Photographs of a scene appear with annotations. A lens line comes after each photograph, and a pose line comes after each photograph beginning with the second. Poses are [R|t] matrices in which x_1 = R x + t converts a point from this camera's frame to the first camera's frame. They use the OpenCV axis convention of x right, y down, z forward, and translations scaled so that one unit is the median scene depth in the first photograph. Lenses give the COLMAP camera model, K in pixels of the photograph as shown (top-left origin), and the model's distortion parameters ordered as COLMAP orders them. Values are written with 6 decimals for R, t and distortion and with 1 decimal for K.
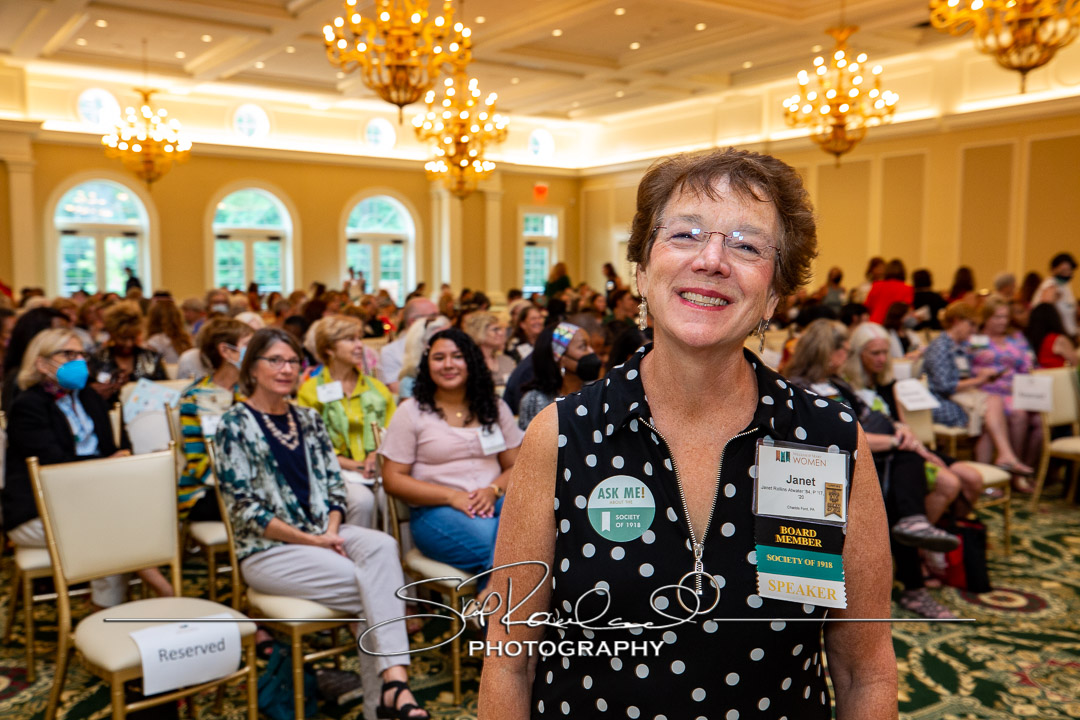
lens RADIAL K [[1029.7, 0, 540.0], [0, 1029.7, 360.0], [0, 0, 1]] dist [0.214506, -0.300752]
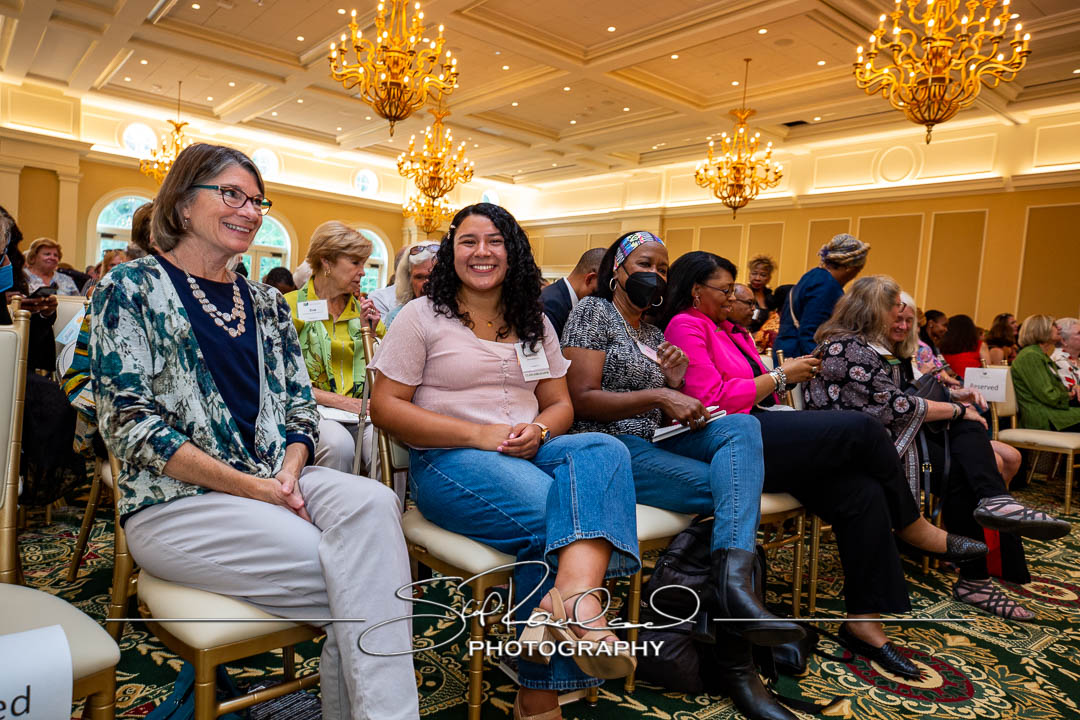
lens RADIAL K [[721.3, 0, 540.0], [0, 721.3, 360.0], [0, 0, 1]] dist [0.041000, -0.001077]
pose [[0.992431, 0.067919, 0.102312, -0.098263], [-0.065375, 0.997467, -0.028020, 0.094907], [-0.103956, 0.021119, 0.994358, 0.536520]]
